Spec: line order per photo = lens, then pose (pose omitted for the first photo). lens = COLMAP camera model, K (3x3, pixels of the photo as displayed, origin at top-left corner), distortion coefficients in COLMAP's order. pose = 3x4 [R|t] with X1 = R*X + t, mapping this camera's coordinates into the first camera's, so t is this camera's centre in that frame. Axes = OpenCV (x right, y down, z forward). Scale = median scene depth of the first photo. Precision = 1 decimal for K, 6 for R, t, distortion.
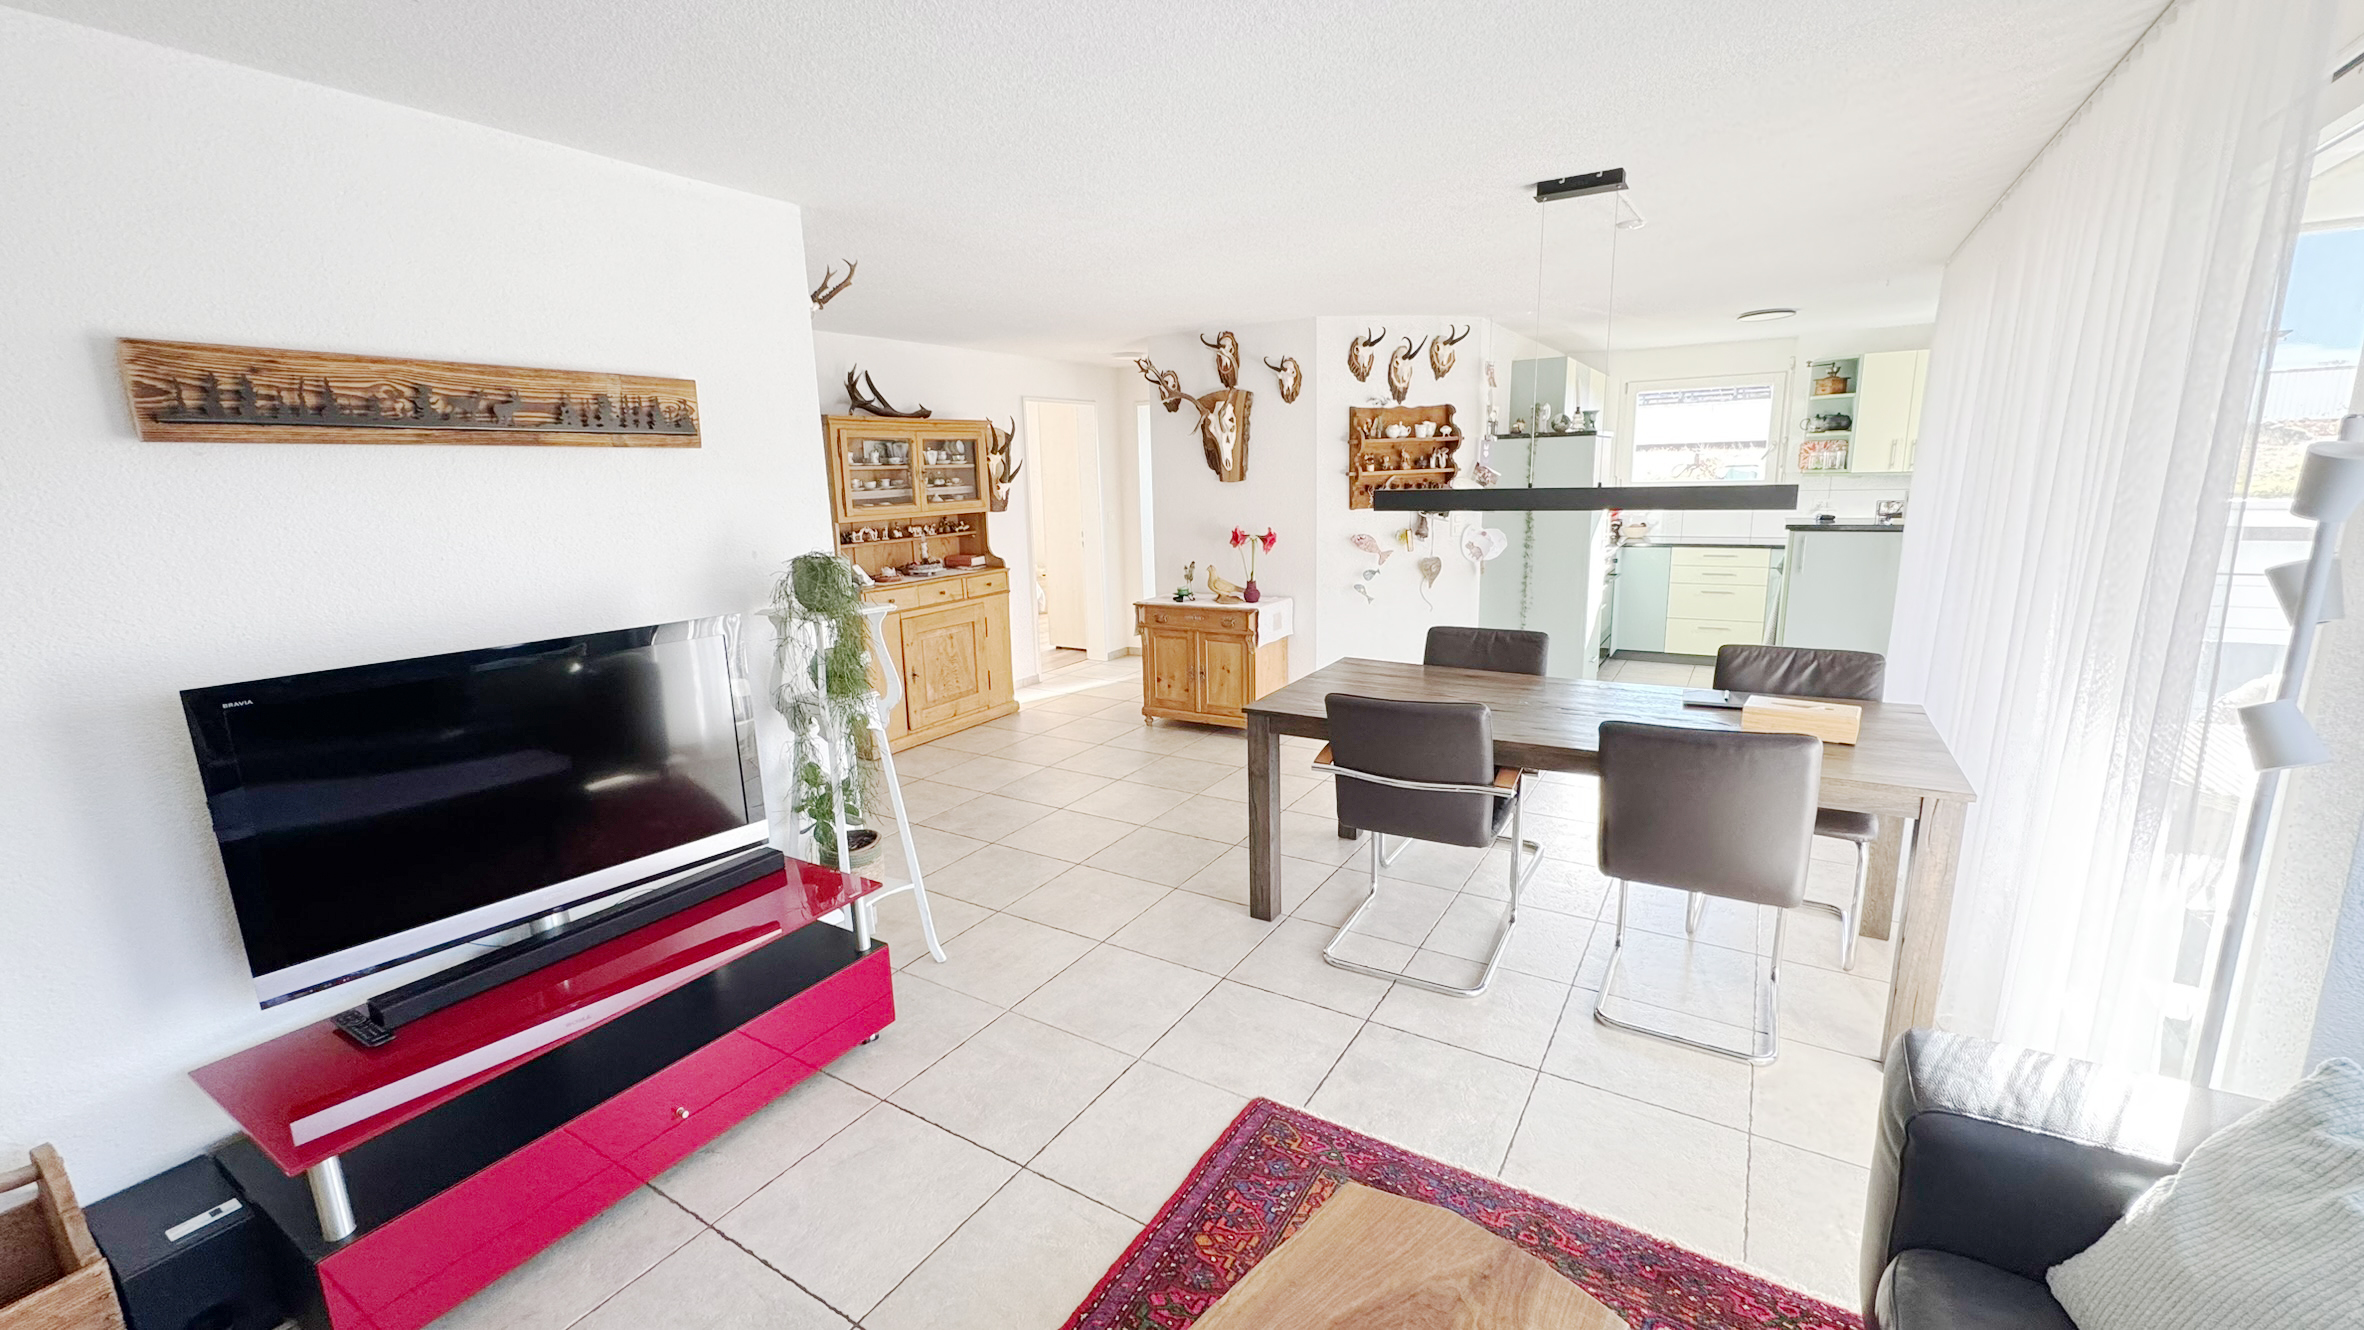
lens RADIAL K [[936.3, 0, 1163.8], [0, 936.3, 660.7], [0, 0, 1]] dist [0.001773, 0.000106]
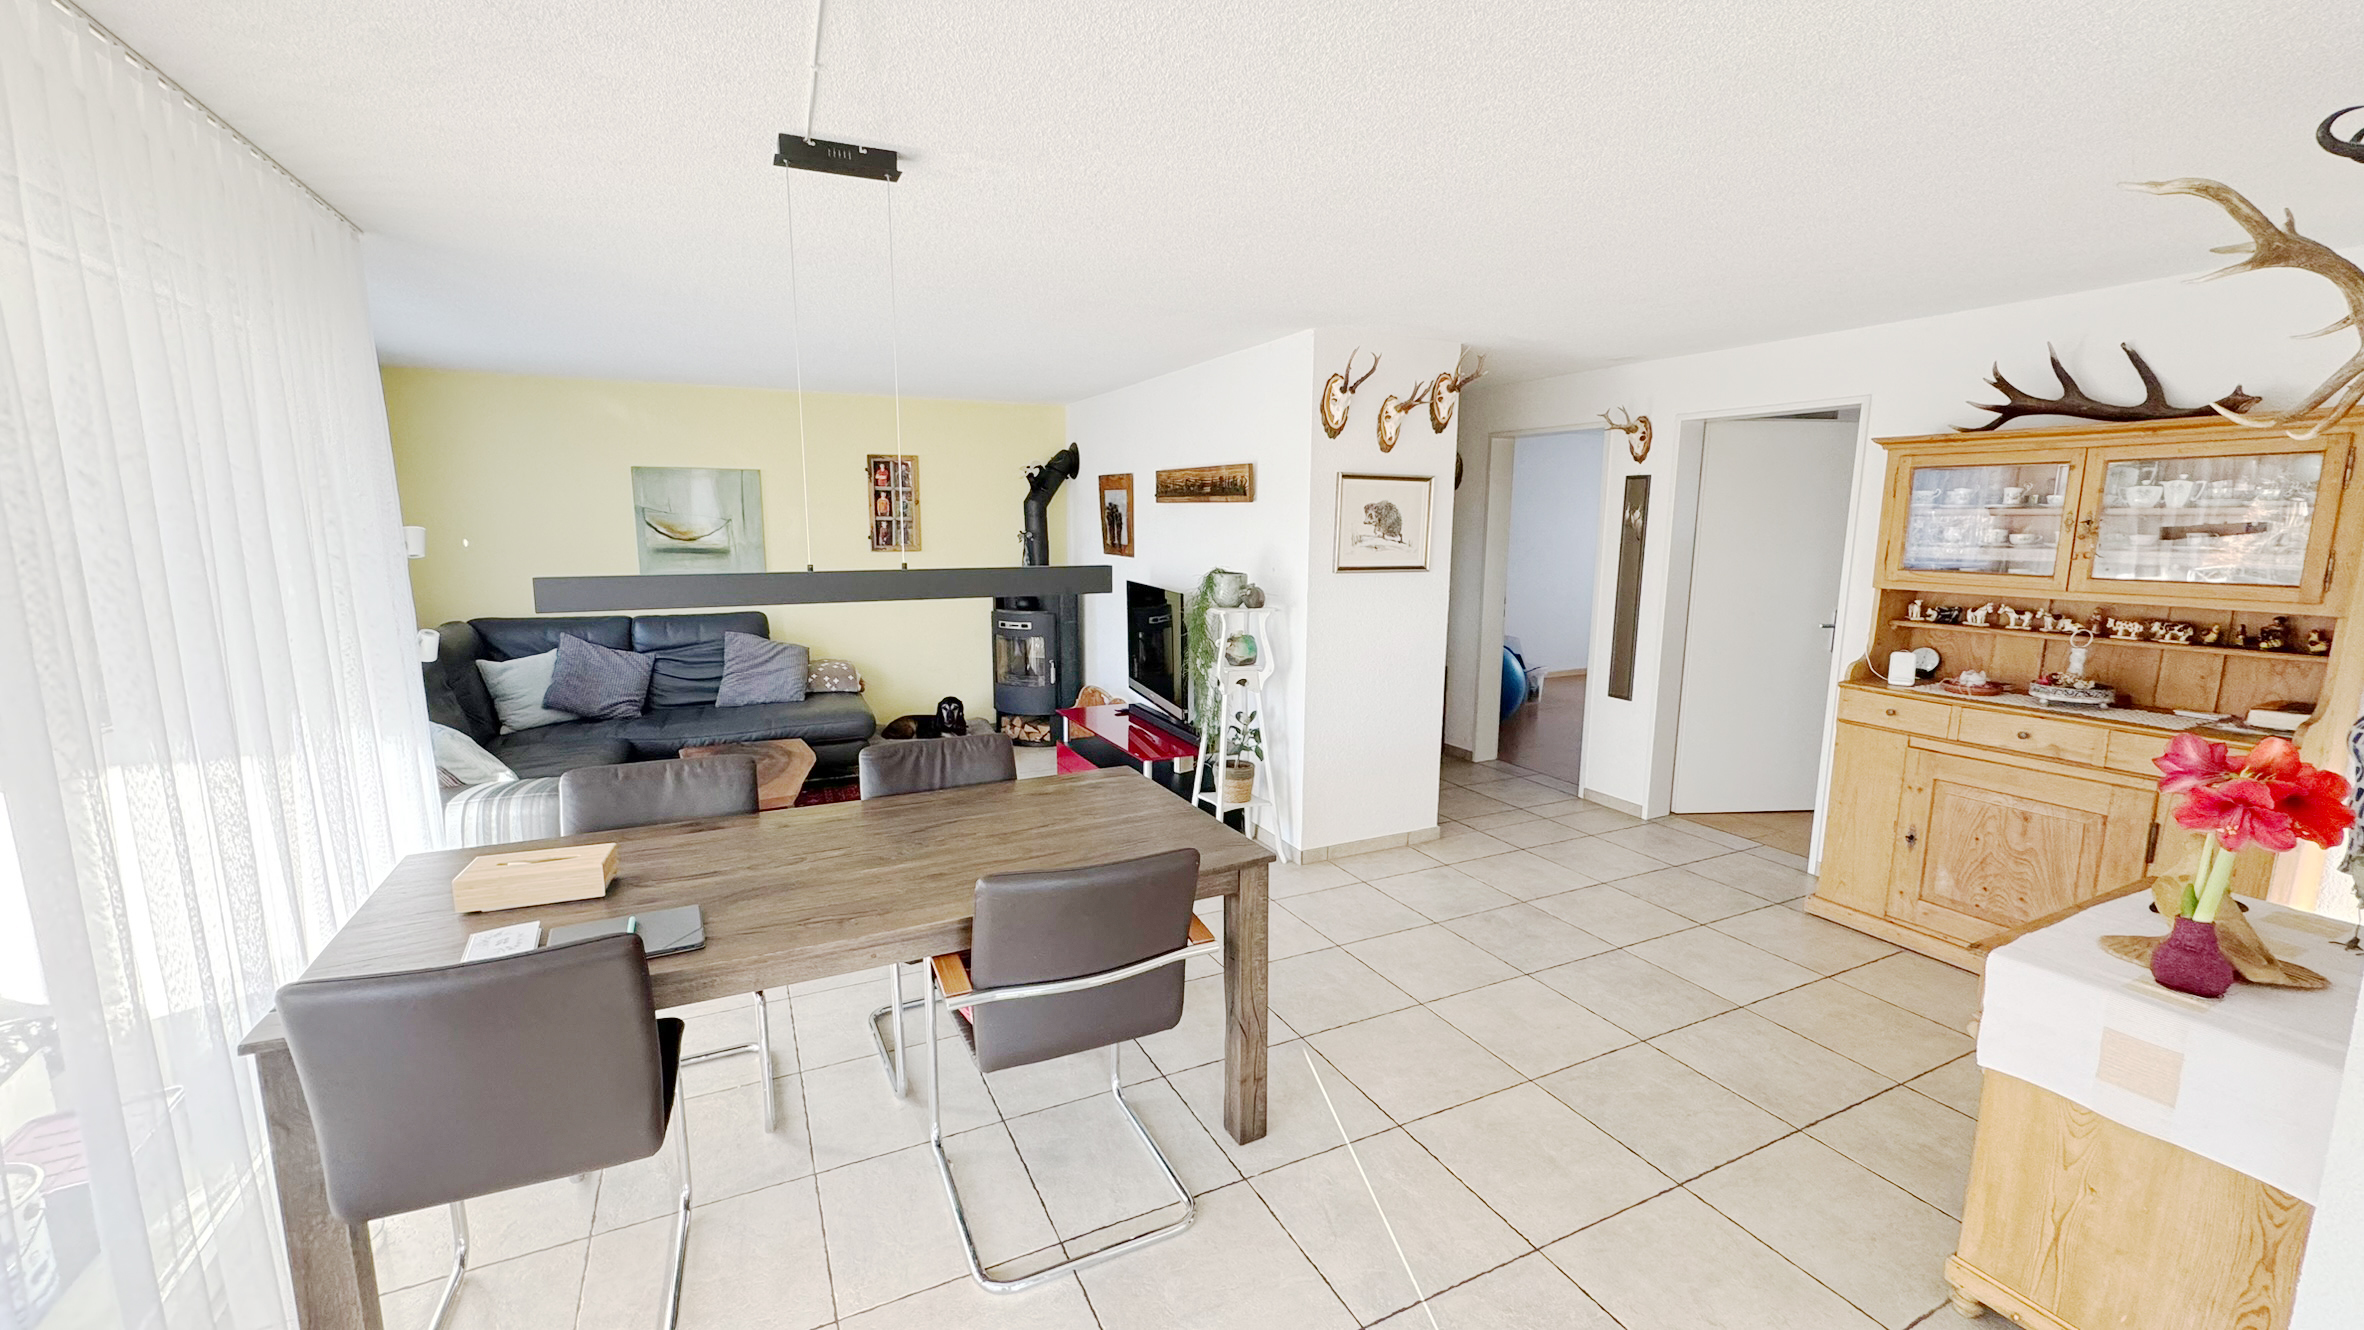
lens RADIAL K [[936.3, 0, 1168.5], [0, 936.3, 669.7], [0, 0, 1]] dist [0.001773, 0.000106]
pose [[-0.524821, 0.158596, -0.836307, 0.540134], [-0.161246, 0.946177, 0.280621, -0.201377], [0.835801, 0.282127, -0.471001, 0.904034]]
